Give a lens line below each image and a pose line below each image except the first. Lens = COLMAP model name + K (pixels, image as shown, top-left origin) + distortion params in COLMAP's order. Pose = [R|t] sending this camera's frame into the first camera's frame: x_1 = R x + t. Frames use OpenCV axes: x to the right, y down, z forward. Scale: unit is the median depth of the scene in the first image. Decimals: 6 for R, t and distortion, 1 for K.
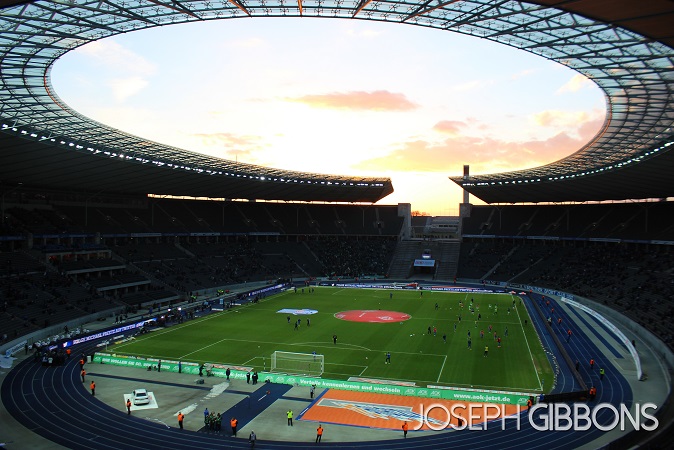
lens RADIAL K [[523.6, 0, 337.0], [0, 523.6, 225.0], [0, 0, 1]] dist [-0.079271, 0.018517]
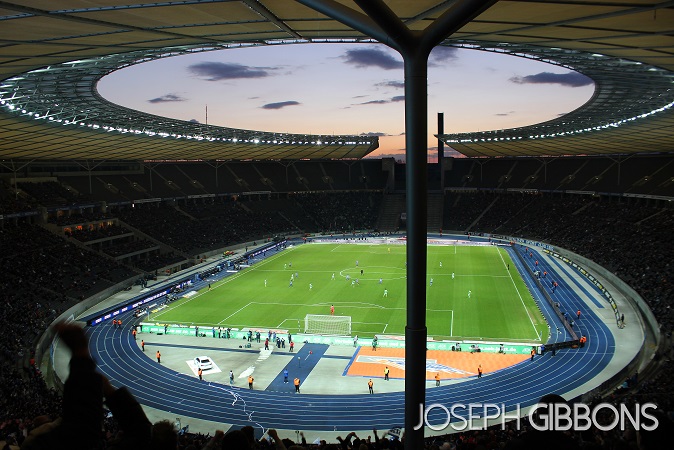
lens RADIAL K [[523.6, 0, 337.0], [0, 523.6, 225.0], [0, 0, 1]] dist [-0.079271, 0.018517]
pose [[0.998024, -0.032994, 0.053478, -0.084791], [0.027180, 0.993993, 0.106018, -0.055814], [-0.056655, -0.104355, 0.992925, -0.089307]]
